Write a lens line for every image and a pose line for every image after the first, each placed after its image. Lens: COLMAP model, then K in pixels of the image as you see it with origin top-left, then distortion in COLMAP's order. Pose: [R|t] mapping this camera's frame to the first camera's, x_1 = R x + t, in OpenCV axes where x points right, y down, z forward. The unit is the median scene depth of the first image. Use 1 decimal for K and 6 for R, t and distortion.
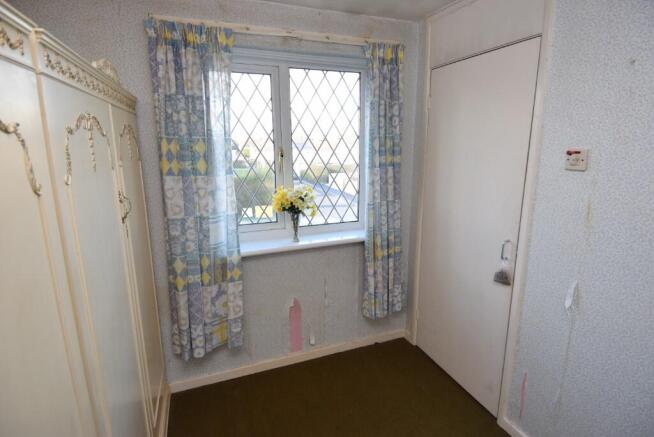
lens RADIAL K [[343.1, 0, 331.8], [0, 343.1, 217.2], [0, 0, 1]] dist [0.048861, -0.051645]
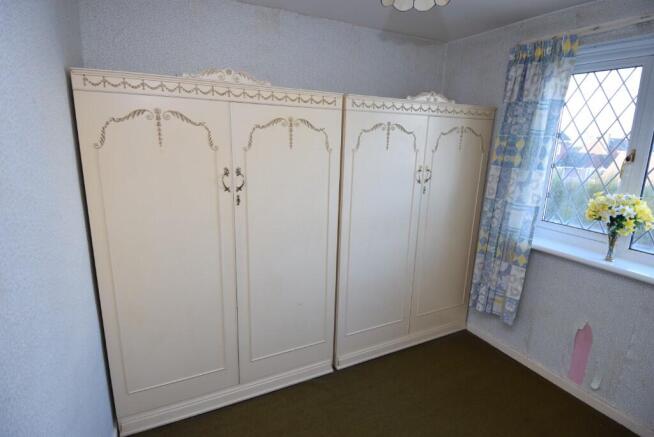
lens RADIAL K [[343.1, 0, 331.8], [0, 343.1, 217.2], [0, 0, 1]] dist [0.048861, -0.051645]
pose [[0.108558, 0.232338, -0.966558, 0.725929], [-0.242761, 0.949062, 0.200867, -0.043147], [0.963993, 0.212837, 0.159431, 0.221078]]
